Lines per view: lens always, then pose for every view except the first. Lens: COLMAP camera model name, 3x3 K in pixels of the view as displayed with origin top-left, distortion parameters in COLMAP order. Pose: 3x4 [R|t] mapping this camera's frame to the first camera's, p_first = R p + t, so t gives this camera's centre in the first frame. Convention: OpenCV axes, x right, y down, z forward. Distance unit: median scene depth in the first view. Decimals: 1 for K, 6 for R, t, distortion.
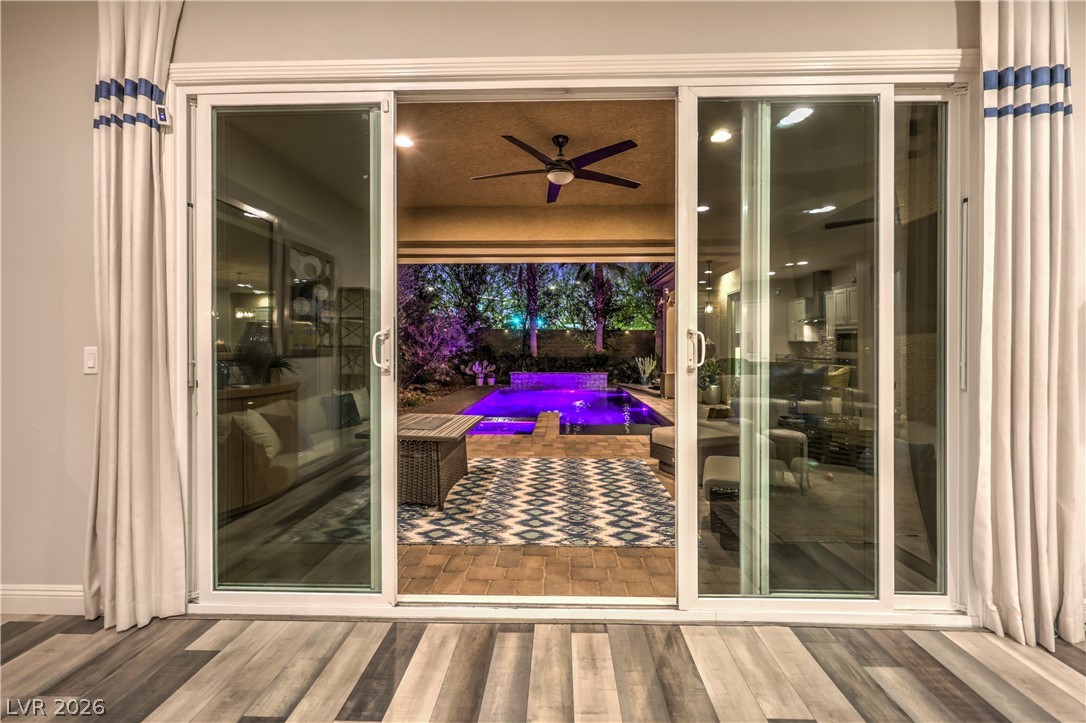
lens RADIAL K [[455.2, 0, 551.5], [0, 455.2, 352.1], [0, 0, 1]] dist [0.007610, -0.000233]
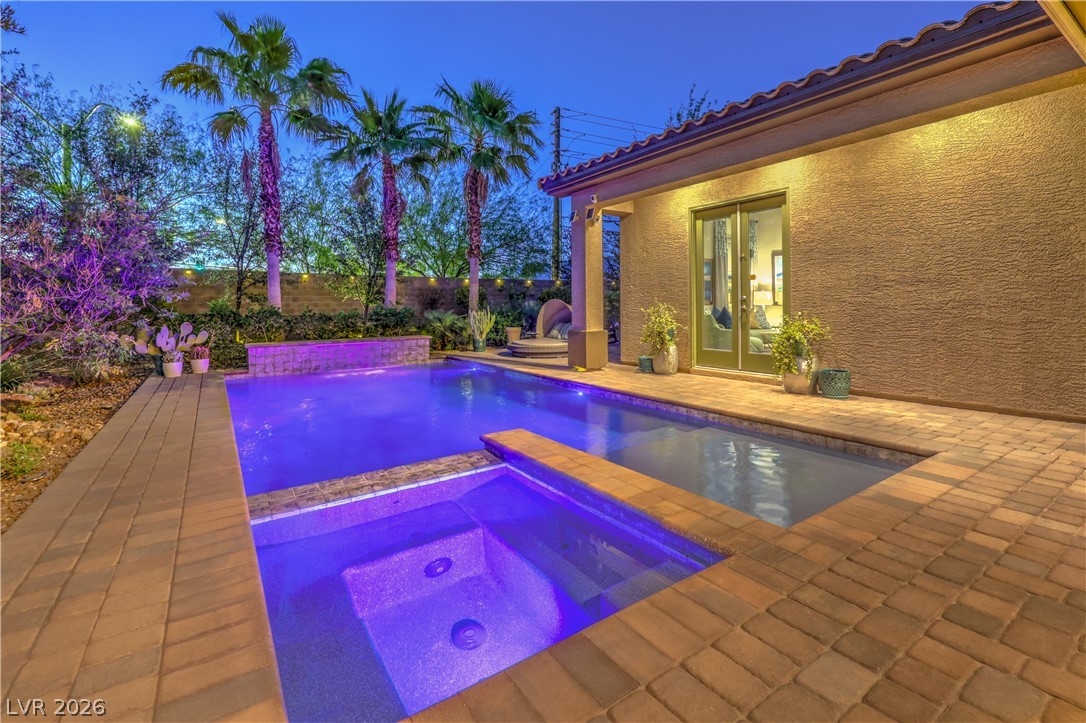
lens RADIAL K [[492.9, 0, 539.2], [0, 492.9, 304.4], [0, 0, 1]] dist [0.009907, 0.000362]
pose [[0.797098, -0.010635, 0.603757, -0.625808], [0.020078, 0.999759, -0.008898, 0.044243], [-0.603516, 0.019215, 0.797119, 1.401351]]
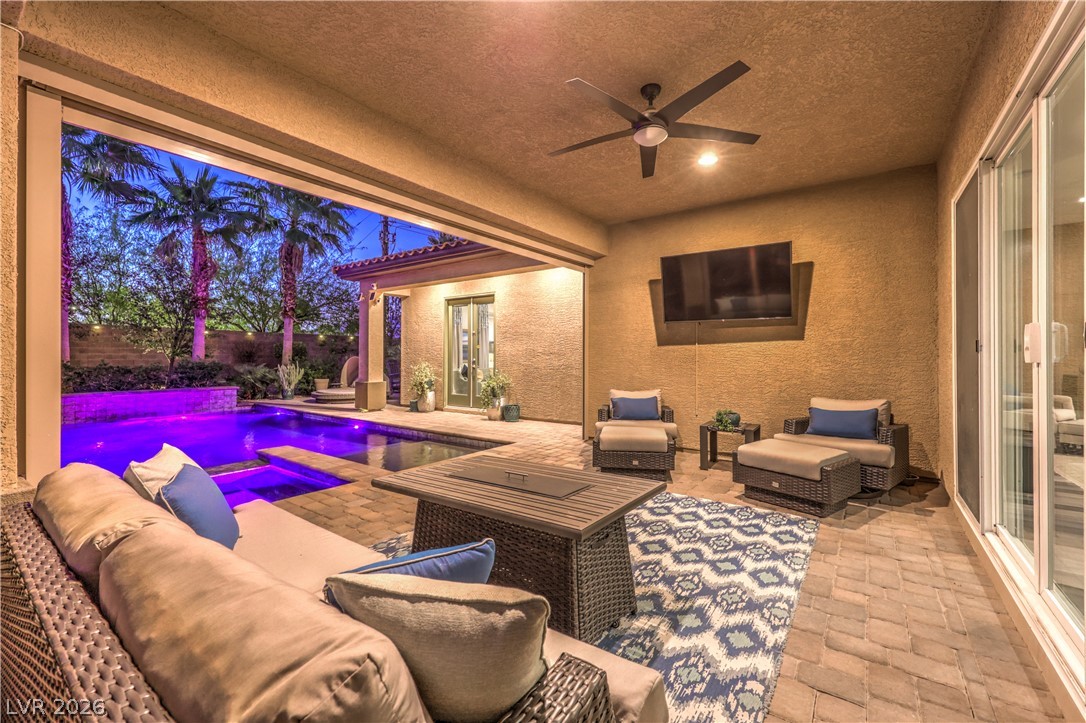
lens RADIAL K [[455.2, 0, 550.4], [0, 455.2, 353.6], [0, 0, 1]] dist [0.007610, -0.000233]
pose [[0.542538, 0.005674, 0.840012, -0.804492], [0.006138, 0.999924, -0.010719, 0.018359], [-0.840009, 0.010972, 0.542462, 0.778790]]
